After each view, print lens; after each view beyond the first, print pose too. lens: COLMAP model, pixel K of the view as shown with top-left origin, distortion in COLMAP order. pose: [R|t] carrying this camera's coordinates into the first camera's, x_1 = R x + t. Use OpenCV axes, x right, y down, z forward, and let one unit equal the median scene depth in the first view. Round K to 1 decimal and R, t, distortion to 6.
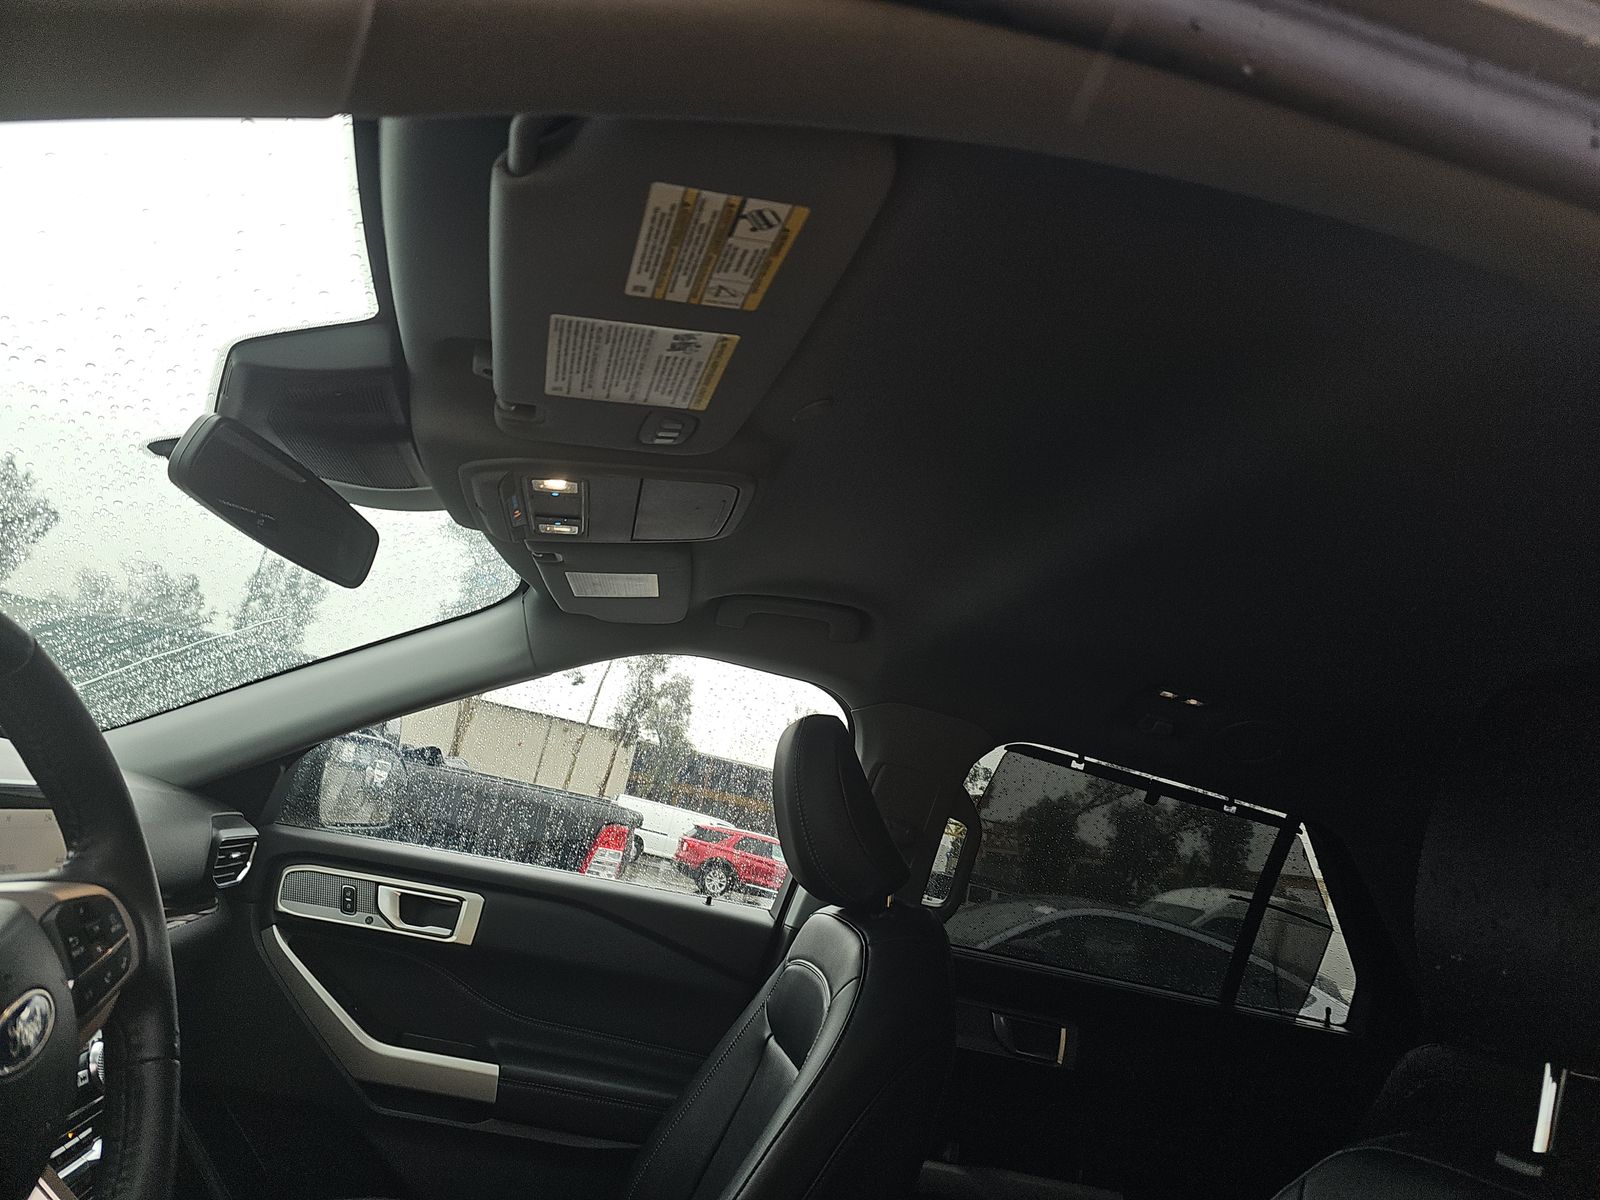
lens RADIAL K [[1073.9, 0, 815.6], [0, 1073.9, 577.5], [0, 0, 1]] dist [0.087316, -0.078400]
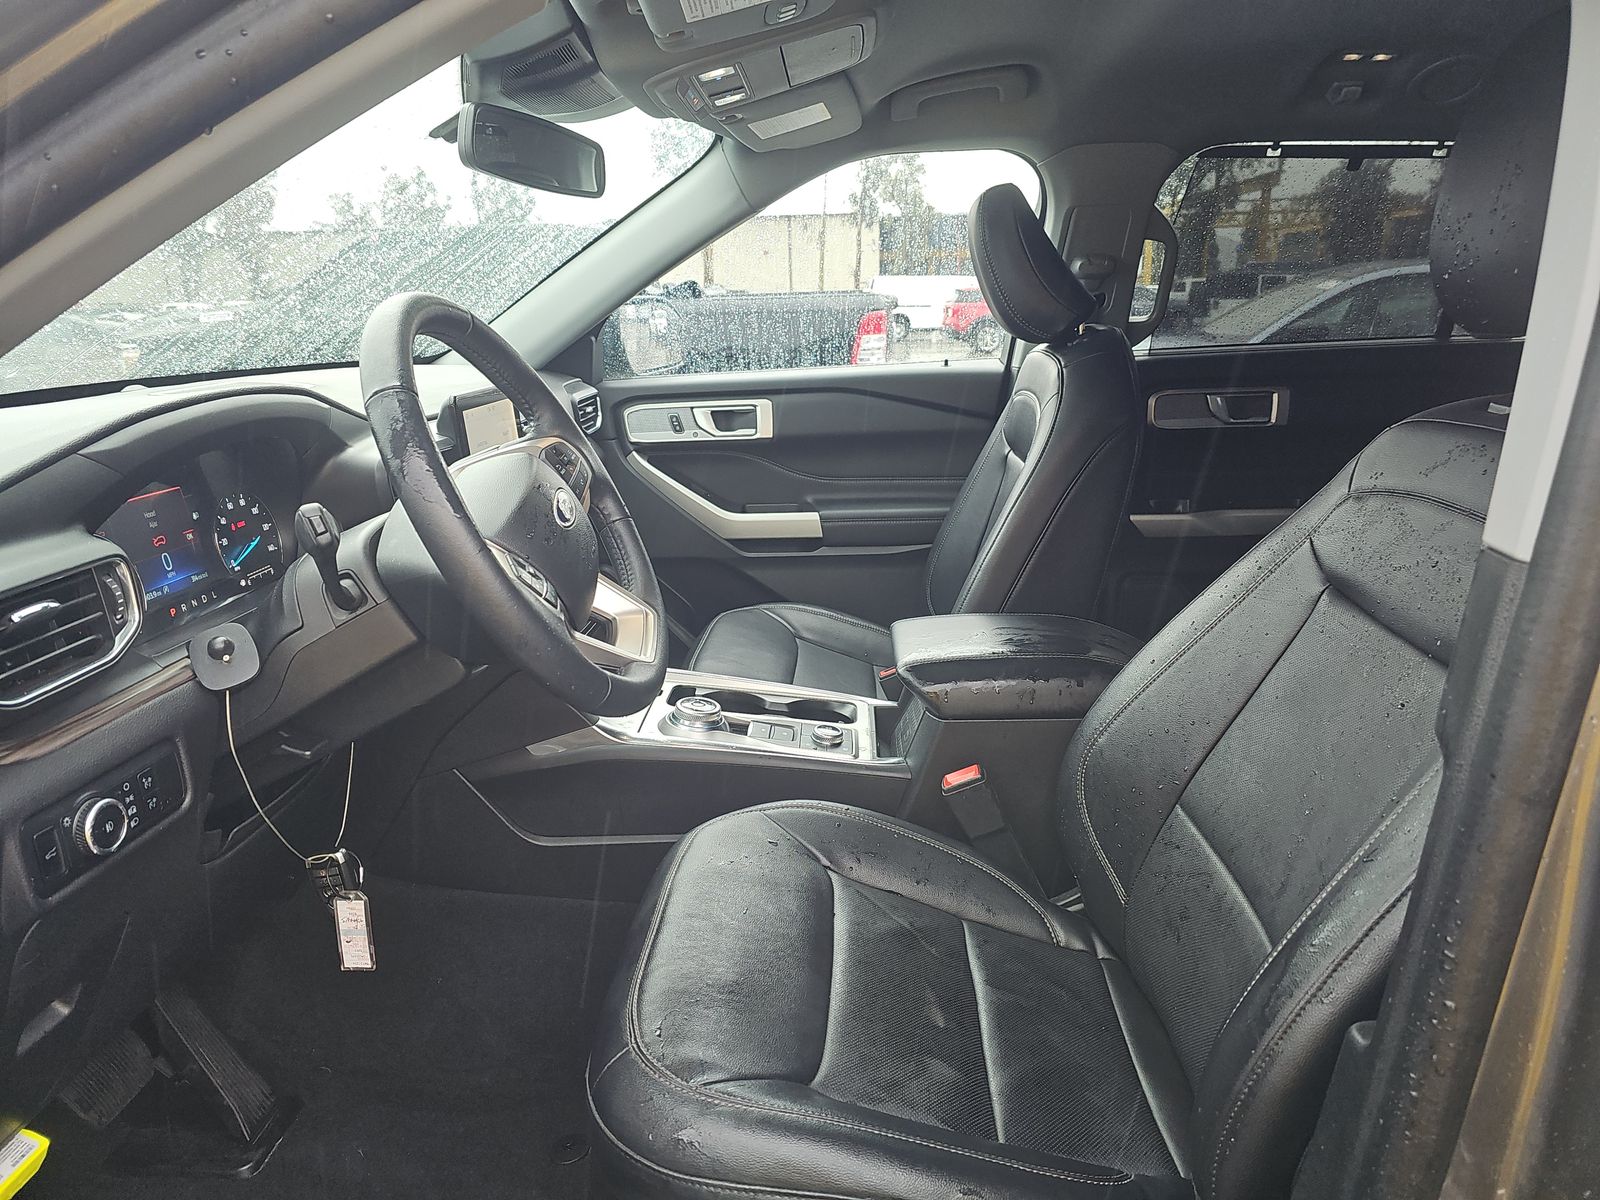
lens RADIAL K [[1090.4, 0, 800.0], [0, 1090.4, 600.0], [0, 0, 1]] dist [0.043419, -0.041996]
pose [[0.940202, -0.165873, -0.297499, 0.069664], [0.288017, 0.853430, 0.434401, -0.052353], [0.181839, -0.494109, 0.850171, -0.197099]]
